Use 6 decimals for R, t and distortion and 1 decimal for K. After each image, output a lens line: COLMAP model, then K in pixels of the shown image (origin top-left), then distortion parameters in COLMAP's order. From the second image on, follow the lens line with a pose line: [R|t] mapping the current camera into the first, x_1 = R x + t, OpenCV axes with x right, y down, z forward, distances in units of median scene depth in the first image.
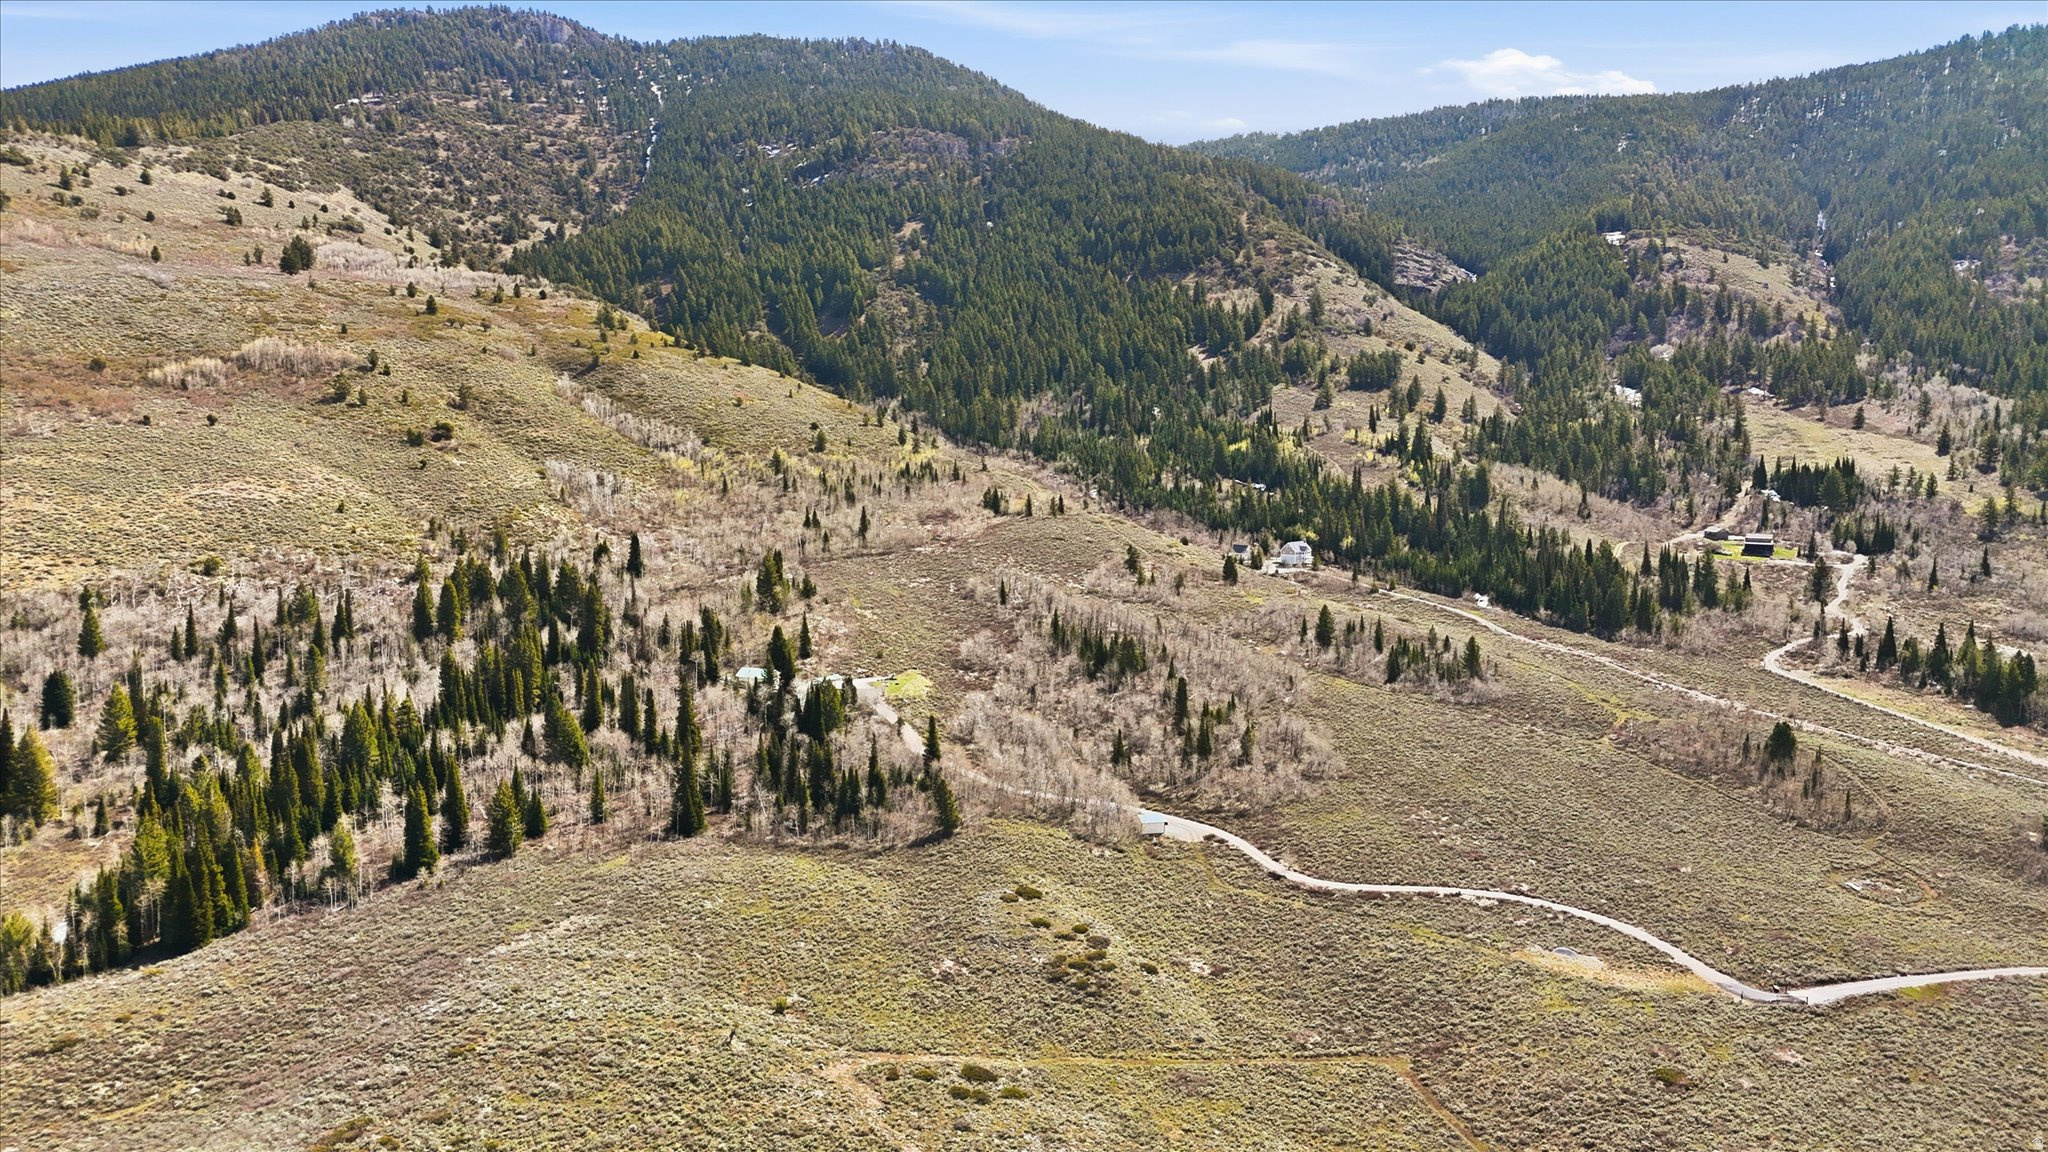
lens RADIAL K [[1497.2, 0, 1024.0], [0, 1497.2, 576.0], [0, 0, 1]] dist [0.080506, -0.078962]
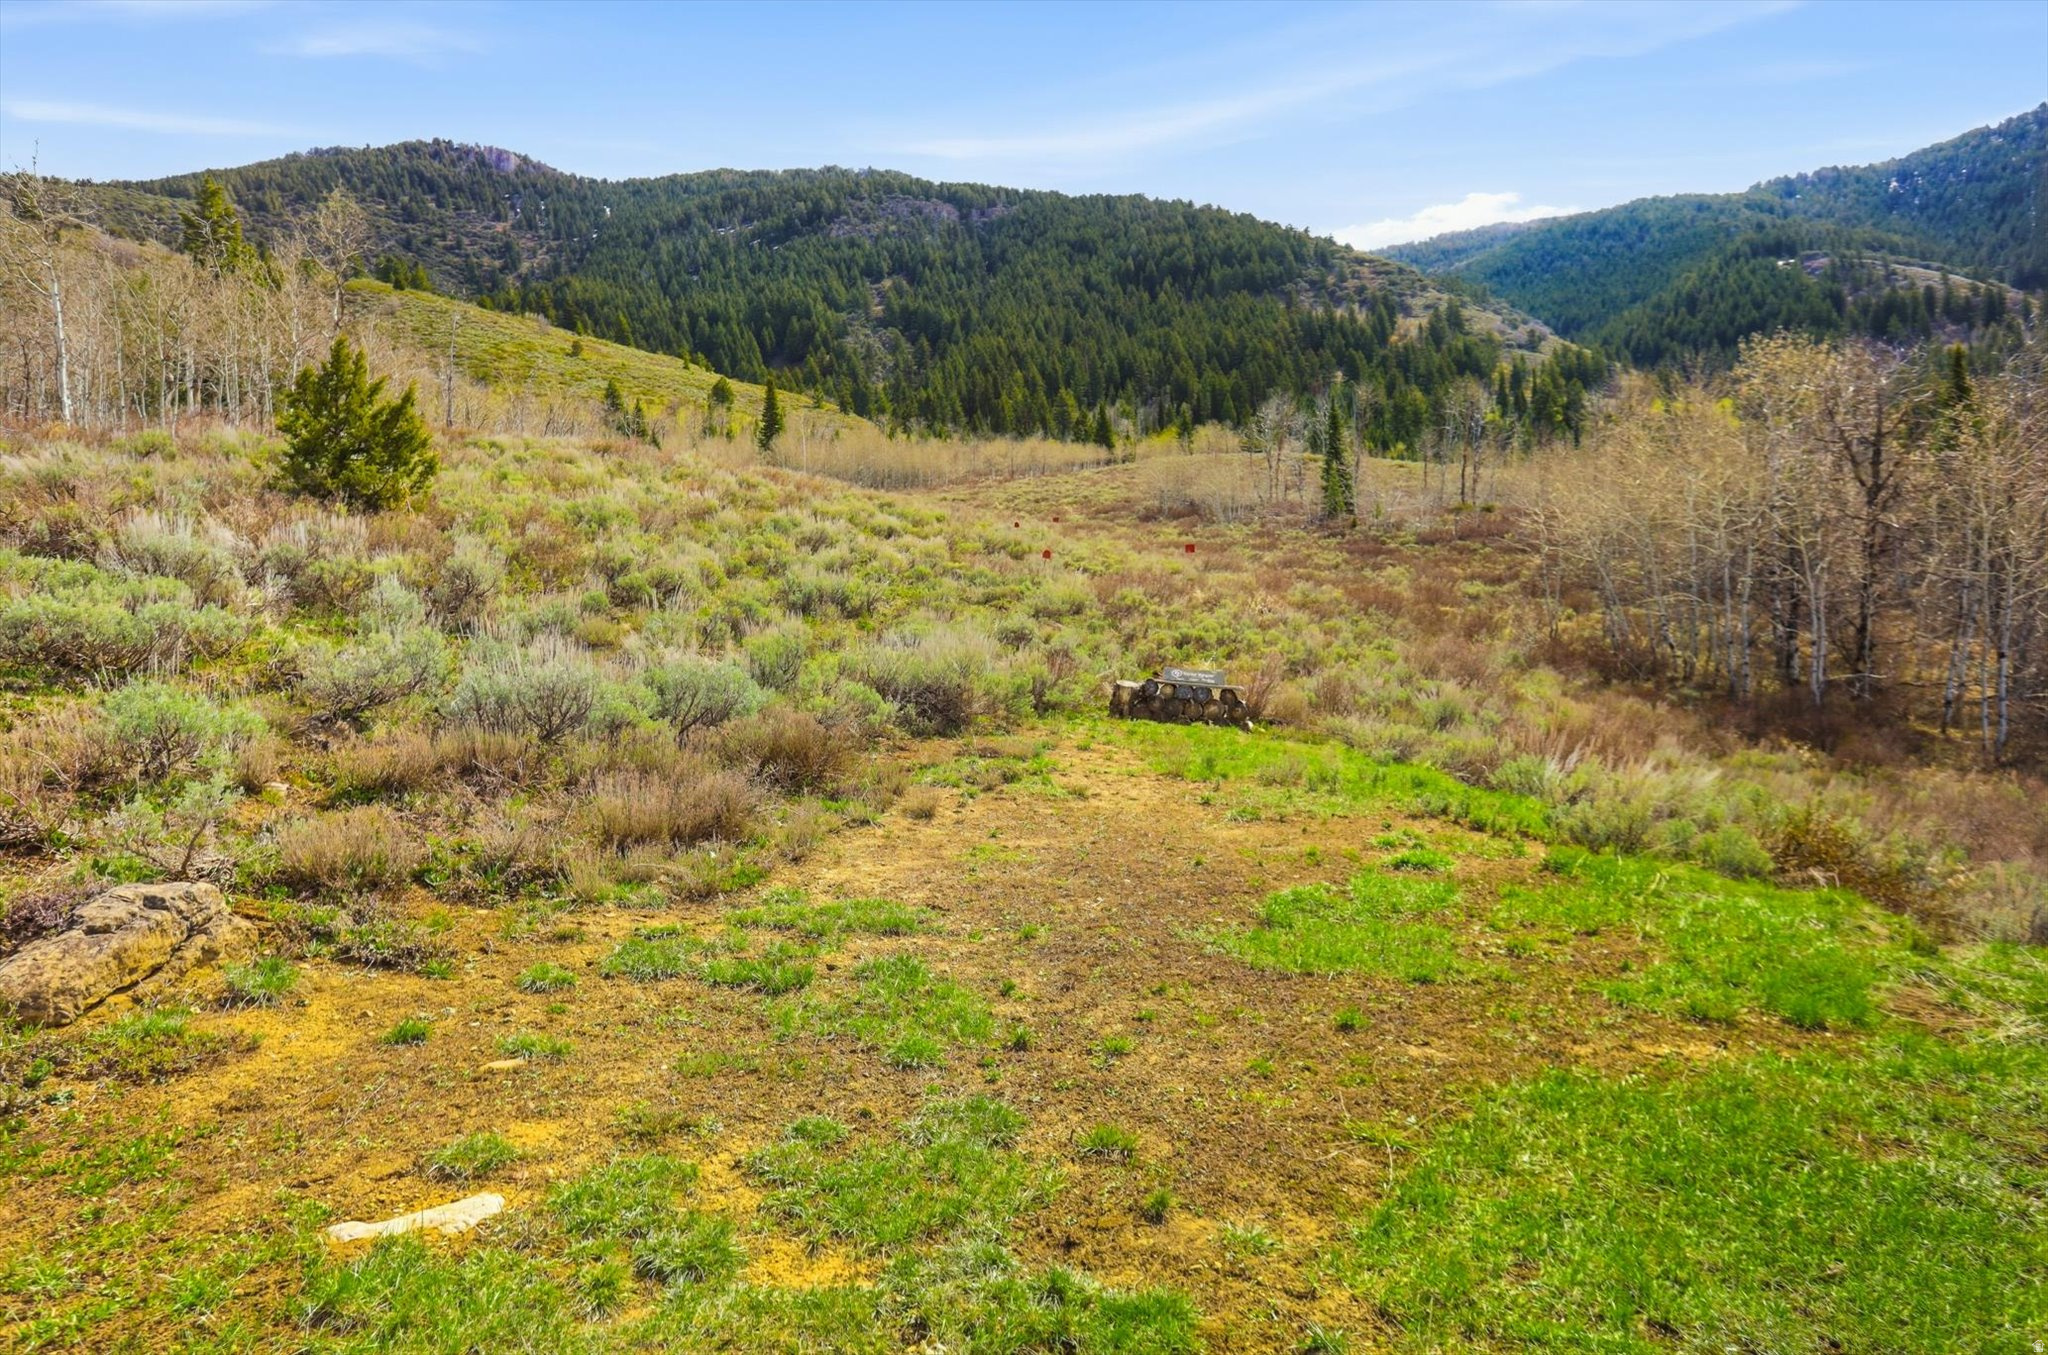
lens RADIAL K [[1314.0, 0, 1003.6], [0, 1314.0, 675.1], [0, 0, 1]] dist [-0.054660, 0.045169]
pose [[0.999295, -0.037358, 0.003595, -0.031299], [0.037515, 0.997048, -0.066988, 0.025089], [-0.001082, 0.067076, 0.997747, 0.384735]]
